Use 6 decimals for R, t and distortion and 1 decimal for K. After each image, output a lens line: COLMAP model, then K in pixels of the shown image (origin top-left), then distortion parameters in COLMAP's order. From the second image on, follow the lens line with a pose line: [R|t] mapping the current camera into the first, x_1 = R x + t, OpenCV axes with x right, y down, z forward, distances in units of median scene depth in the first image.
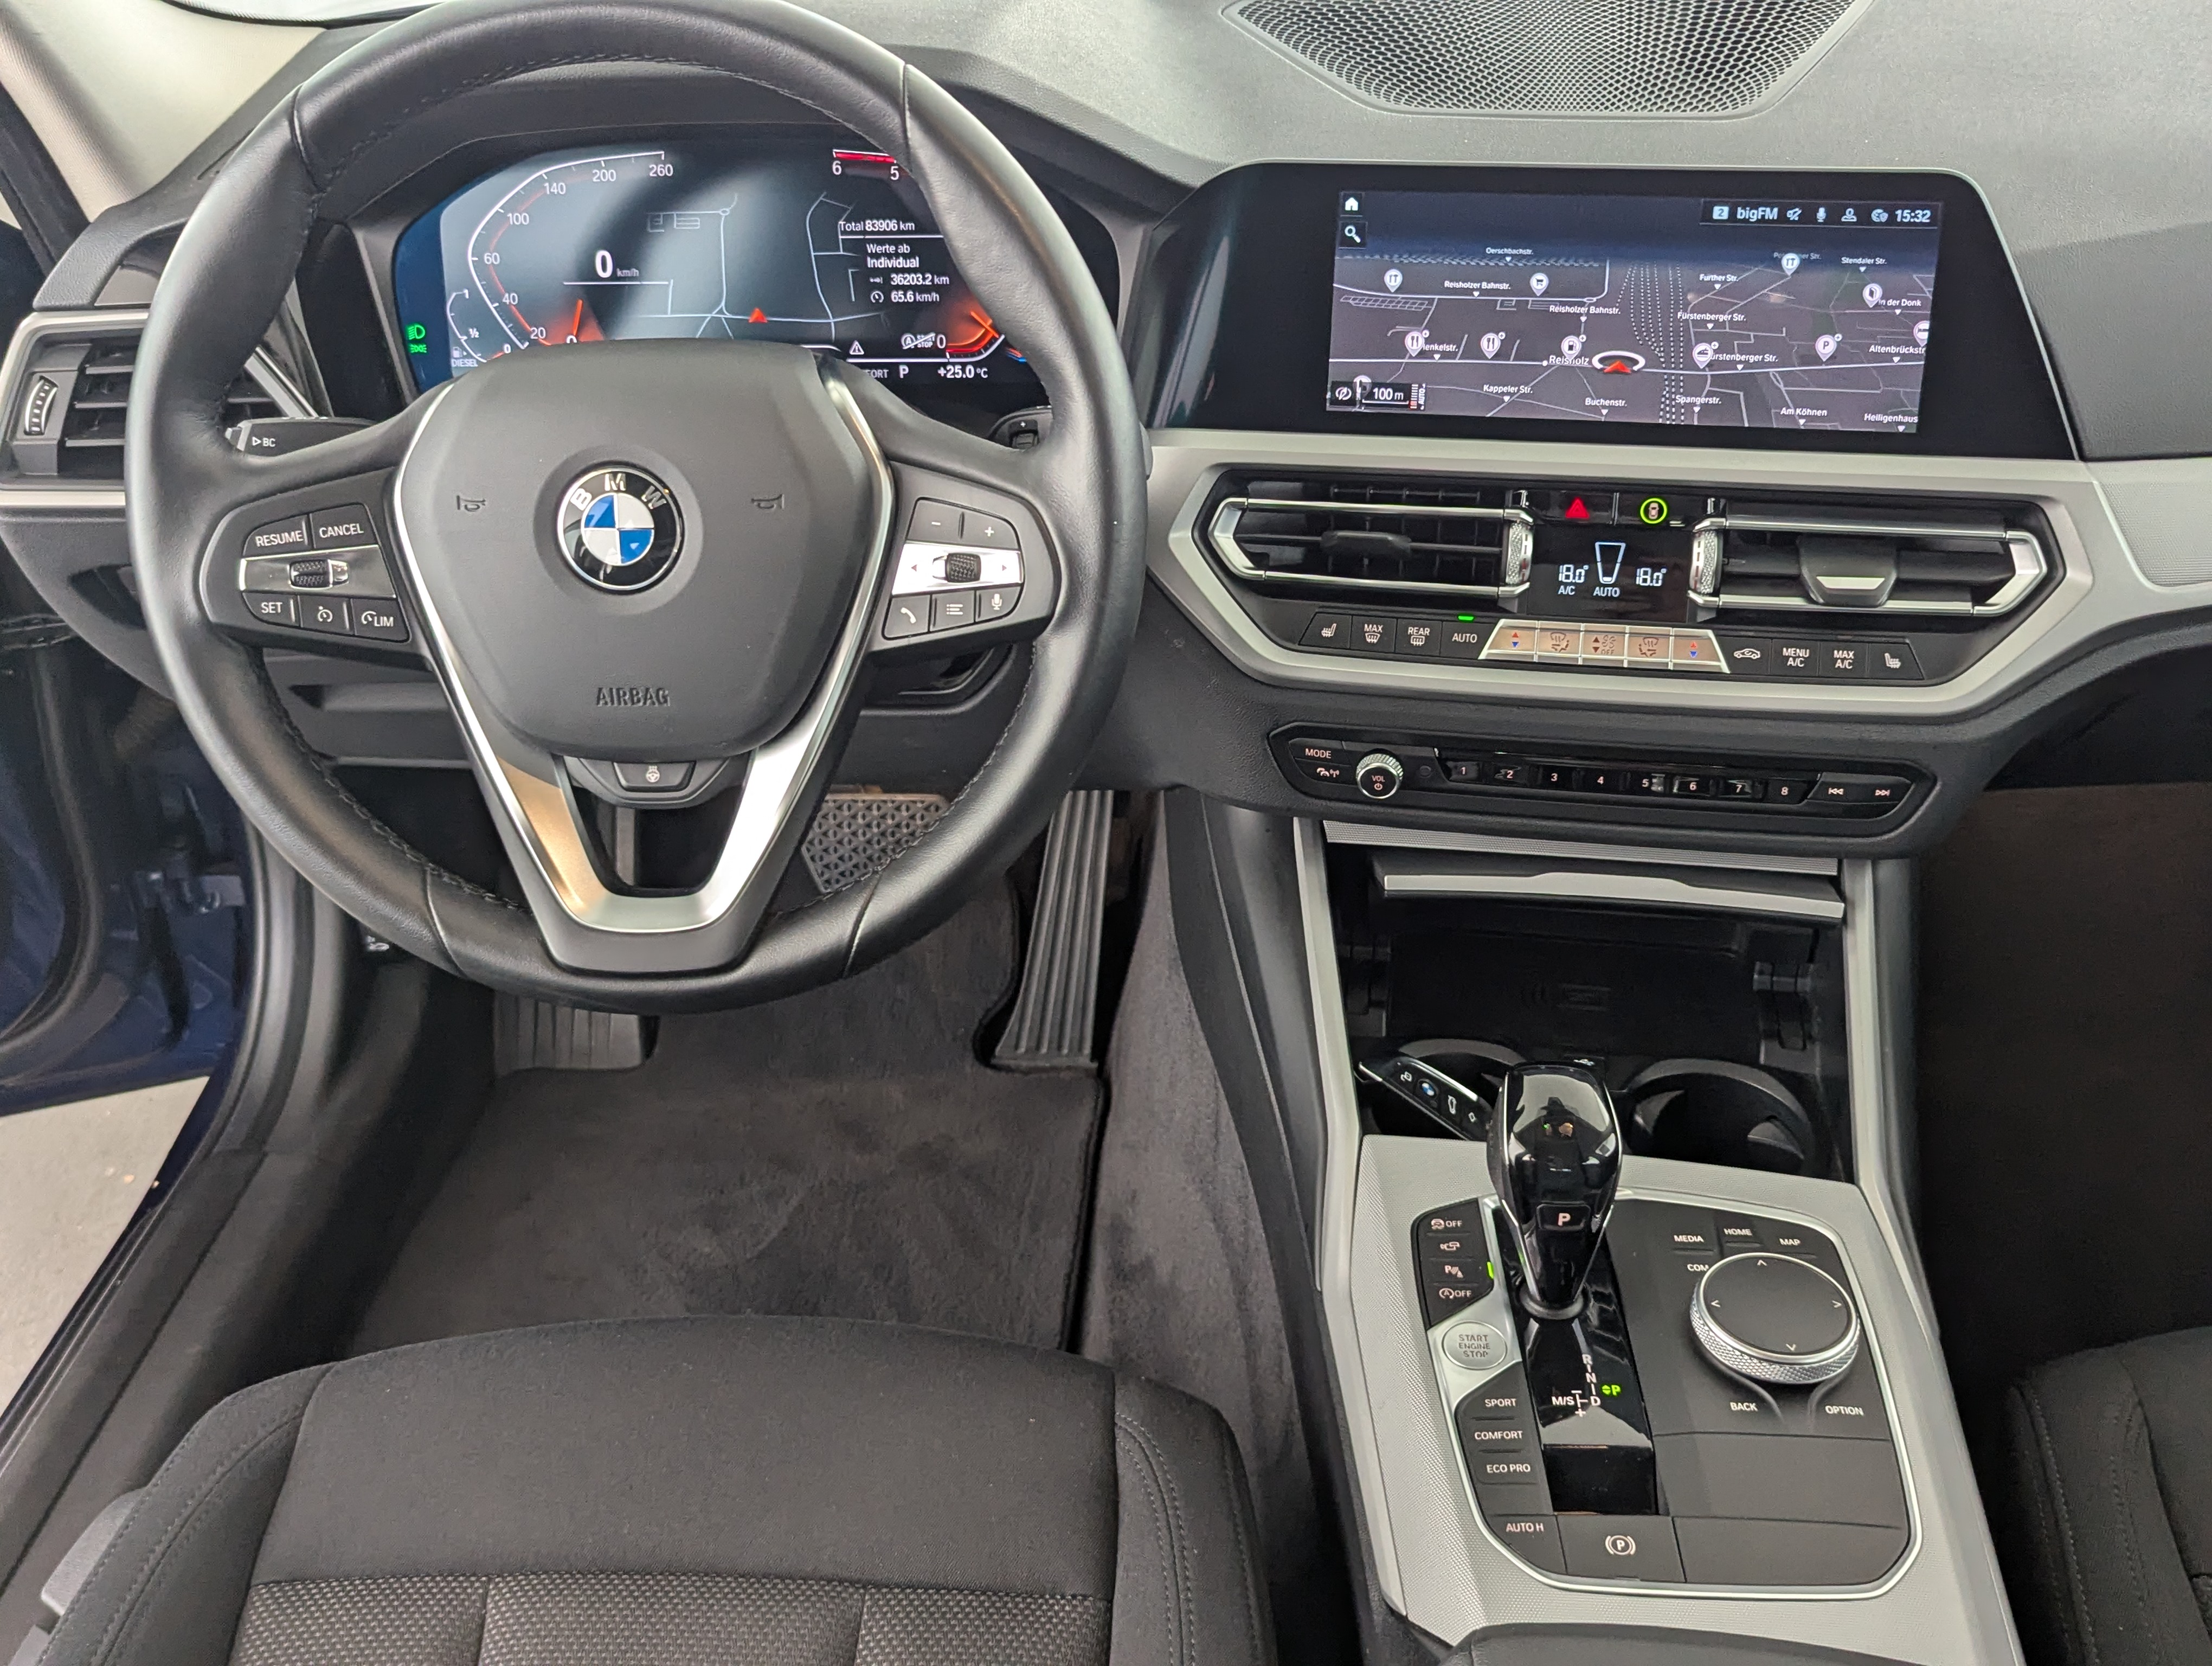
lens RADIAL K [[2126.8, 0, 1117.4], [0, 2126.8, 822.3], [0, 0, 1]] dist [0.027694, 0.000000]
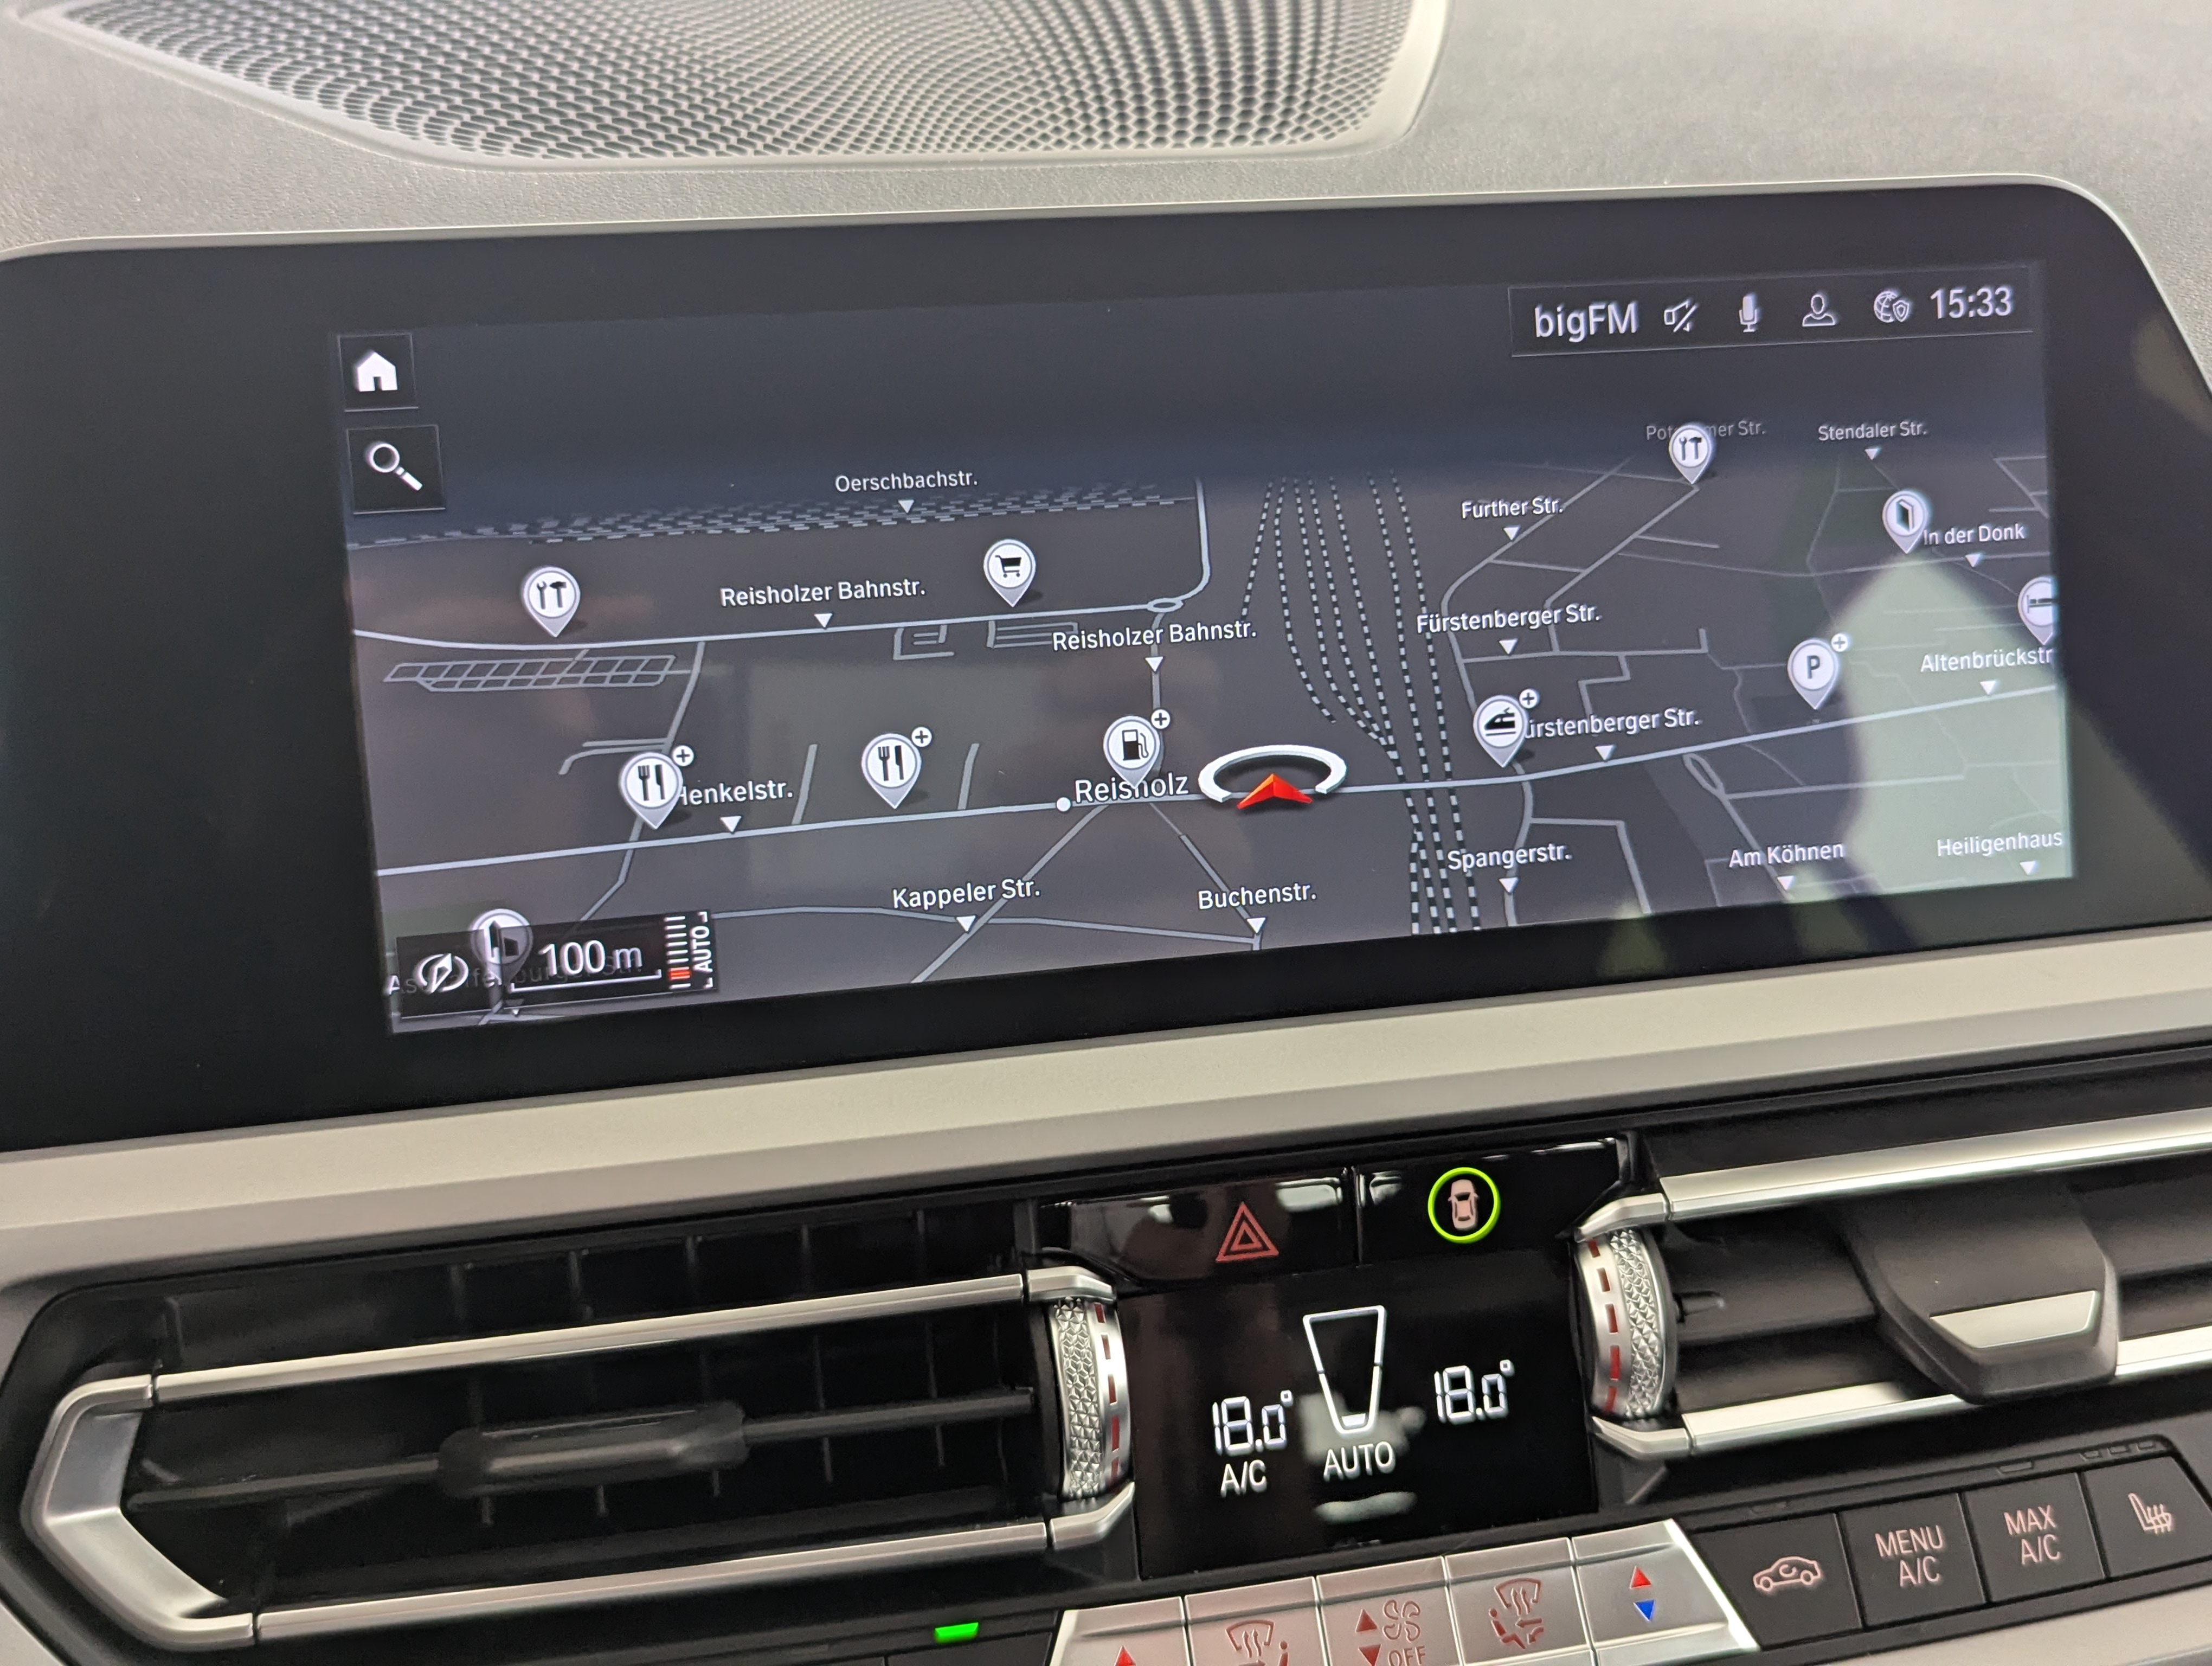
lens RADIAL K [[2126.8, 0, 1094.0], [0, 2126.8, 833.7], [0, 0, 1]] dist [0.027694, 0.000000]
pose [[0.928202, -0.126017, 0.350087, 0.090668], [0.181276, 0.974839, -0.129722, -0.168407], [-0.324932, 0.183871, 0.927691, 0.699986]]
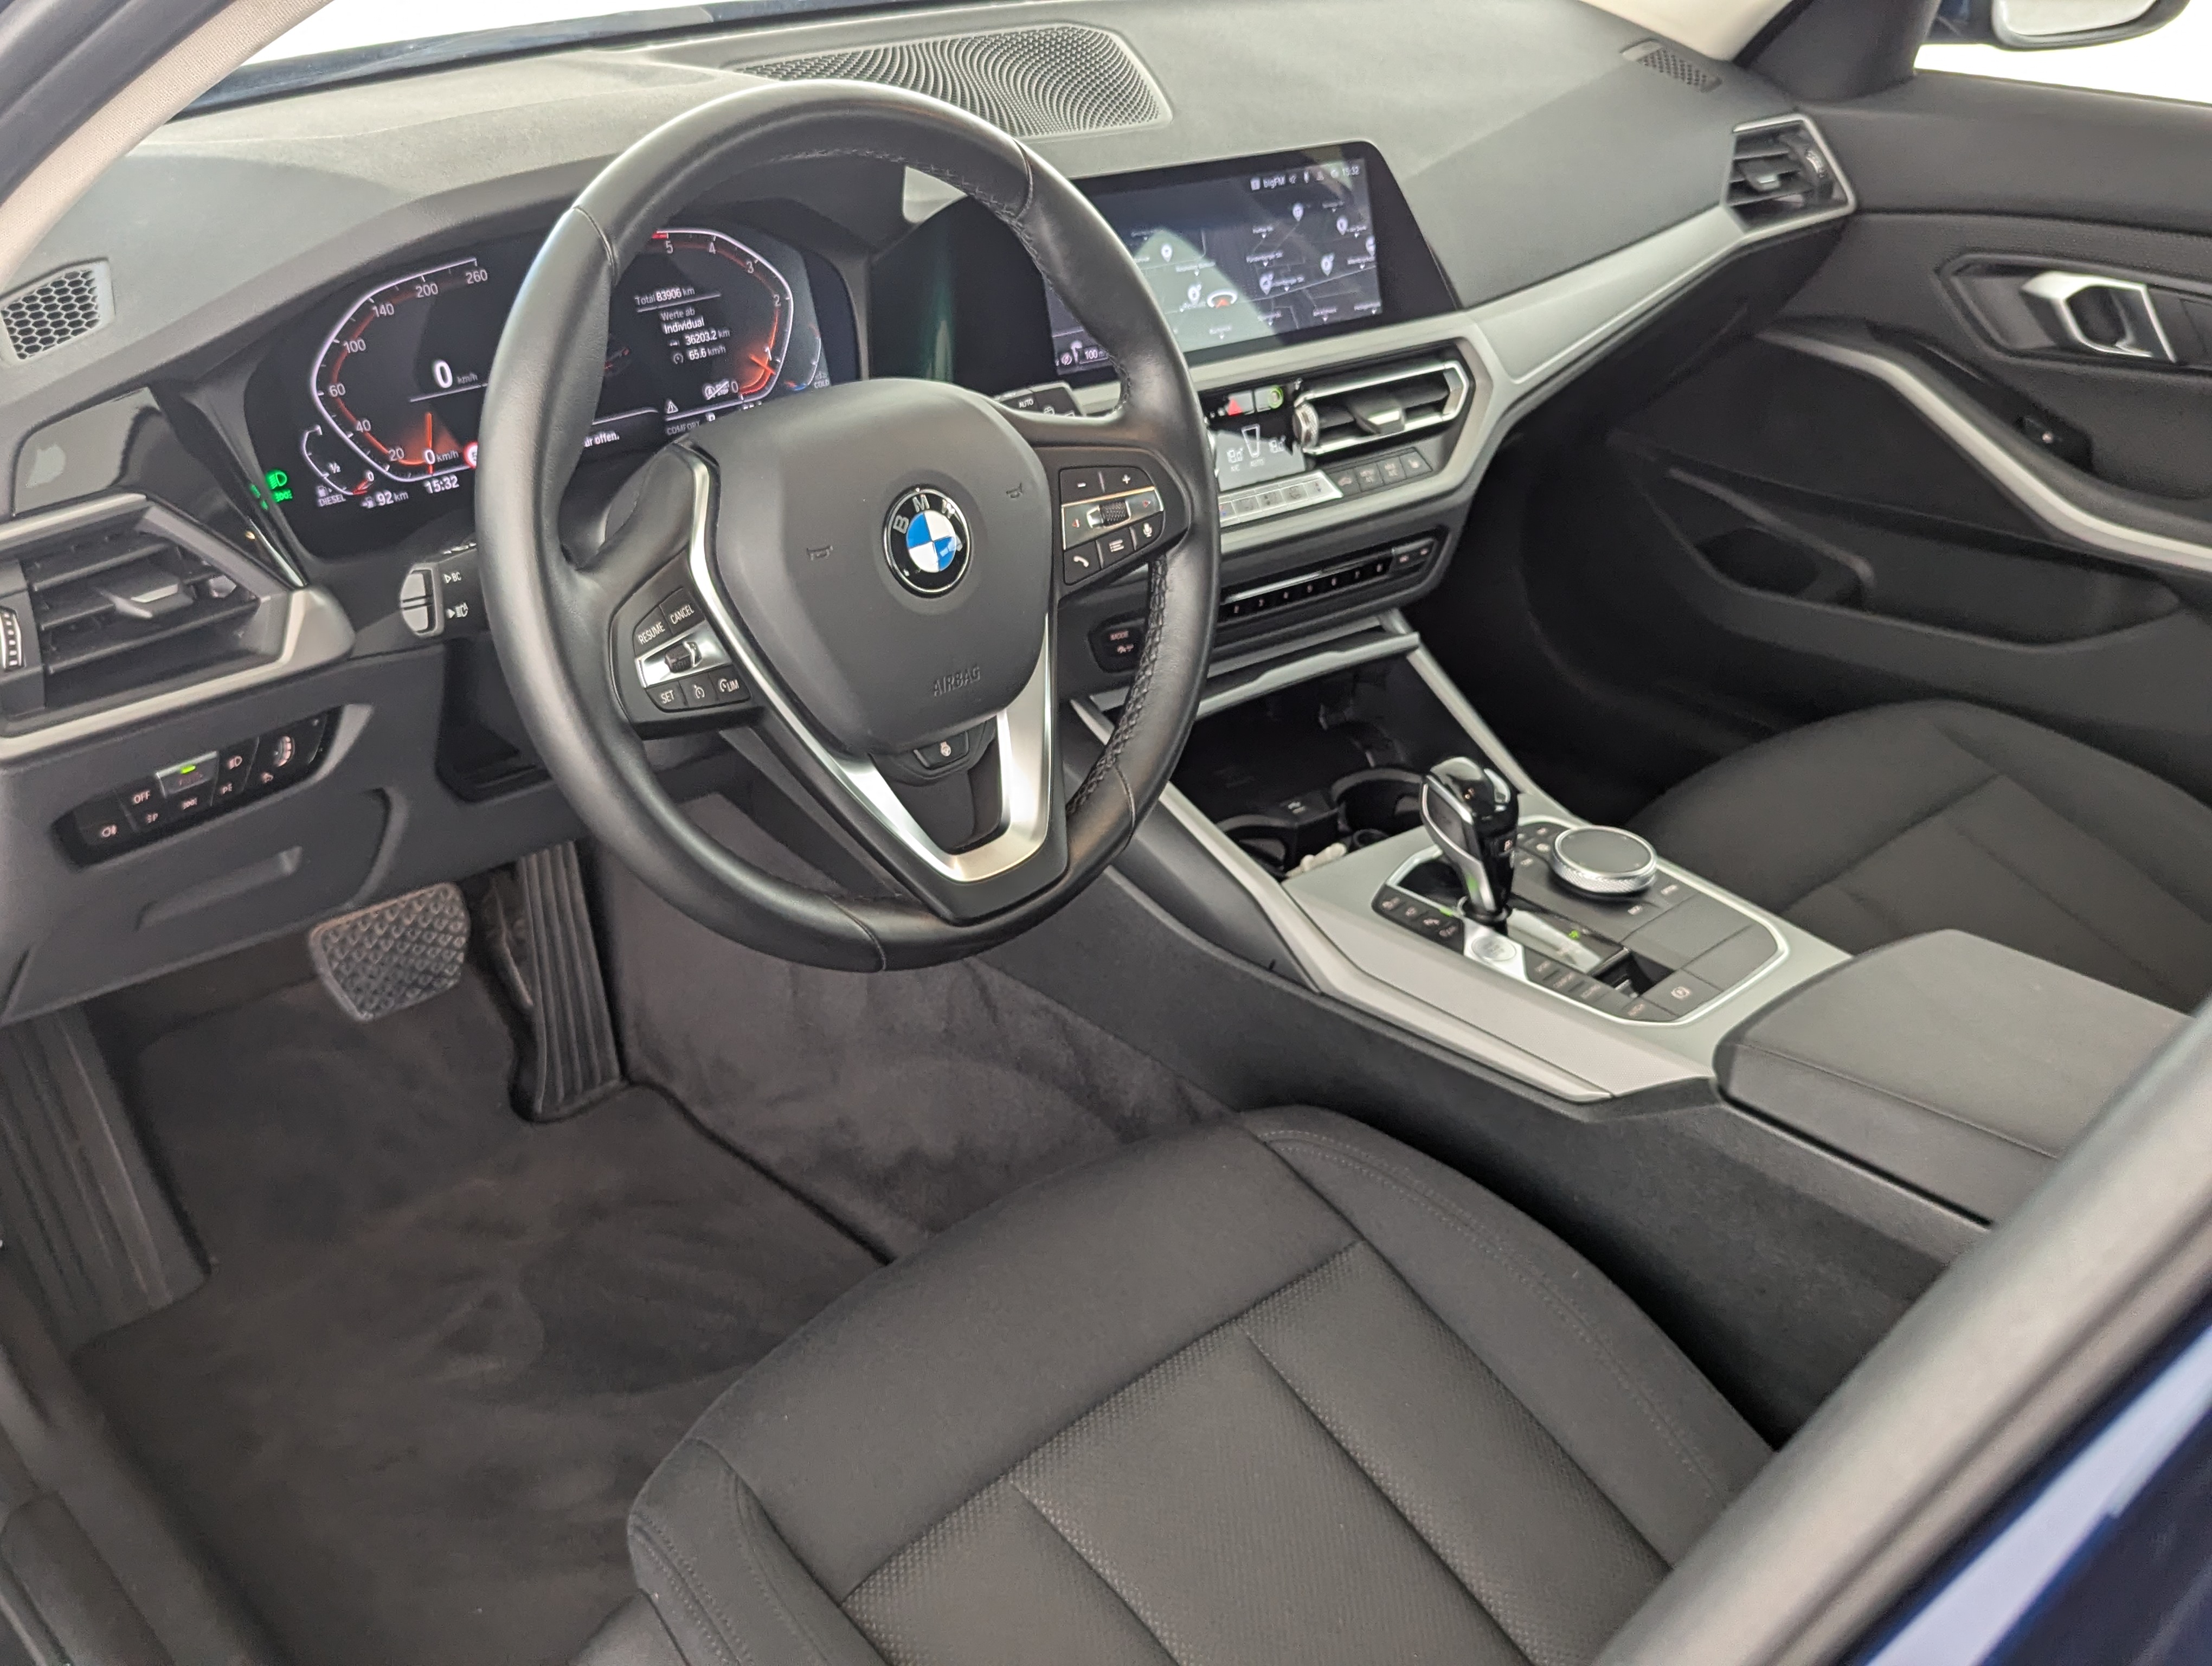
lens RADIAL K [[2080.7, 0, 1109.2], [0, 2080.7, 825.6], [0, 0, 1]] dist [0.026716, 0.000000]
pose [[0.684045, -0.321218, 0.654906, -0.811331], [0.329711, 0.937026, 0.115211, -0.075294], [-0.650671, 0.137120, 0.746877, 0.082156]]
